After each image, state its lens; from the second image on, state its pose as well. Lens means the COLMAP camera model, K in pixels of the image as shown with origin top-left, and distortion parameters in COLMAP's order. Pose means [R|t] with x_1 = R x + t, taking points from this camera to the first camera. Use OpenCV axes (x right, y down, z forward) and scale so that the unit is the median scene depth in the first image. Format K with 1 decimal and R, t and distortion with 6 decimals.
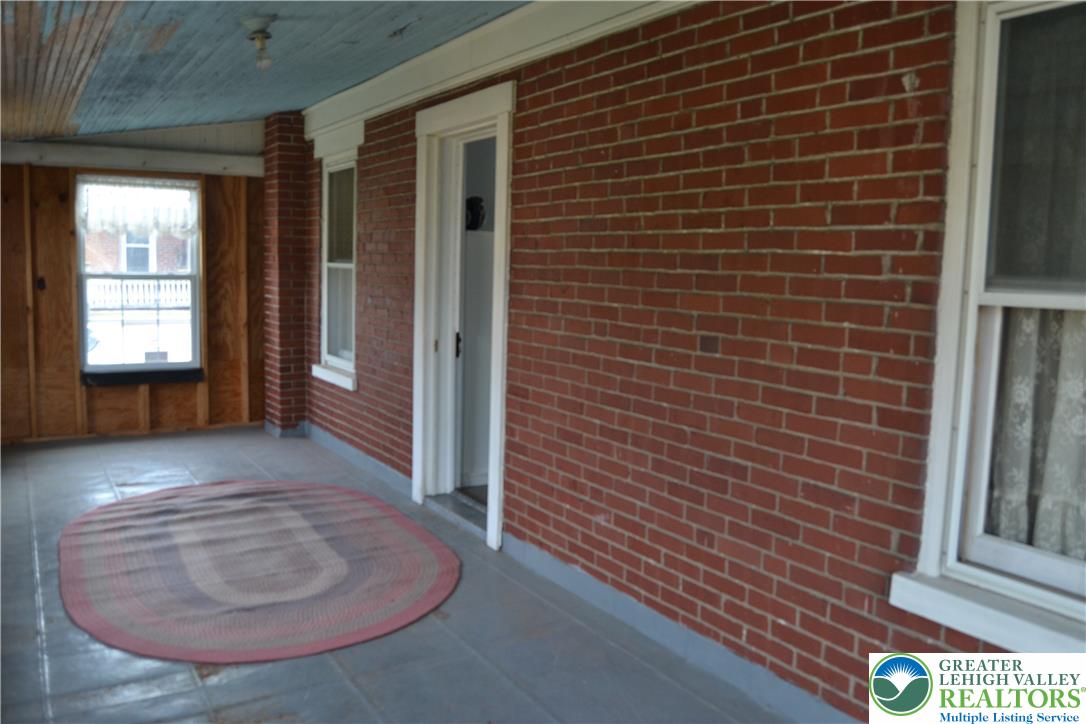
lens RADIAL K [[881.1, 0, 540.1], [0, 881.1, 357.8], [0, 0, 1]] dist [-0.099839, 0.052896]
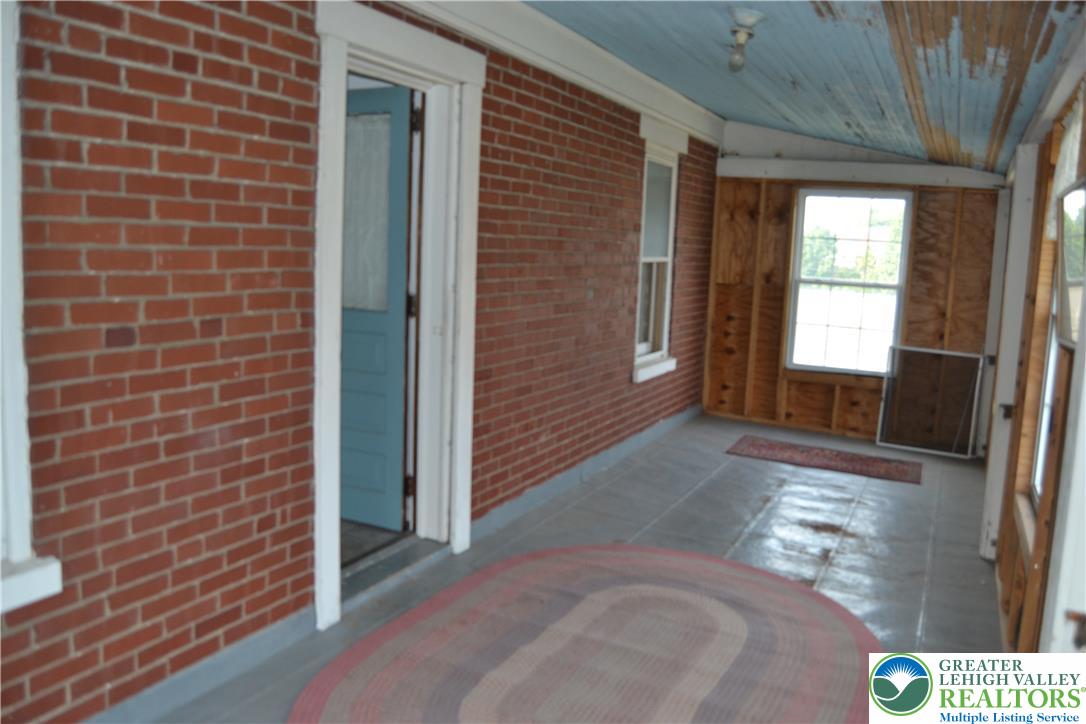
lens RADIAL K [[881.1, 0, 539.8], [0, 881.1, 364.3], [0, 0, 1]] dist [-0.099839, 0.052896]
pose [[-0.542666, -0.158309, 0.824895, -0.932225], [0.036951, 0.976628, 0.211738, -0.193645], [-0.839135, 0.145384, -0.524133, 1.544221]]
